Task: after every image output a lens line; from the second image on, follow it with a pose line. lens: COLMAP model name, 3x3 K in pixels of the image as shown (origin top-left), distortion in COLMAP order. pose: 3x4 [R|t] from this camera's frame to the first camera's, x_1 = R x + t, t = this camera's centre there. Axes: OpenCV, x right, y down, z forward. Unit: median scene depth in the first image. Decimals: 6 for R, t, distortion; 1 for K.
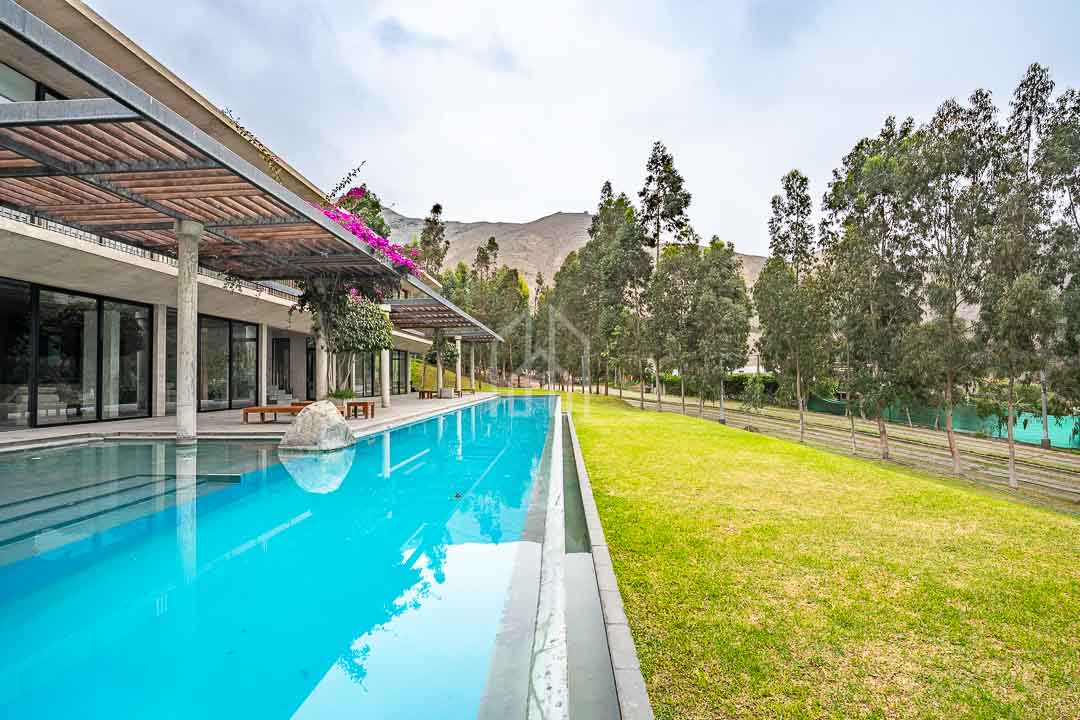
lens RADIAL K [[510.4, 0, 540.0], [0, 510.4, 360.0], [0, 0, 1]] dist [-0.056781, 0.019353]
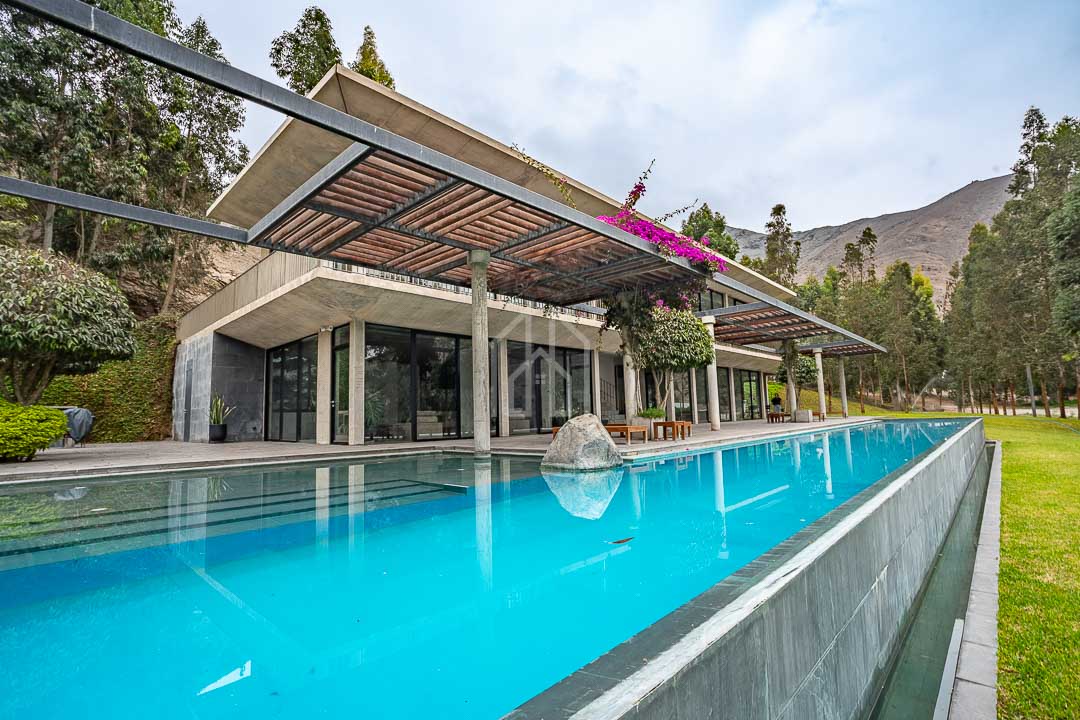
lens RADIAL K [[510.4, 0, 540.0], [0, 510.4, 360.0], [0, 0, 1]] dist [-0.056781, 0.019353]
pose [[0.752256, -0.083654, -0.653538, 0.069575], [0.042930, 0.996022, -0.078078, 0.034485], [0.657470, 0.030678, 0.752856, 0.174641]]
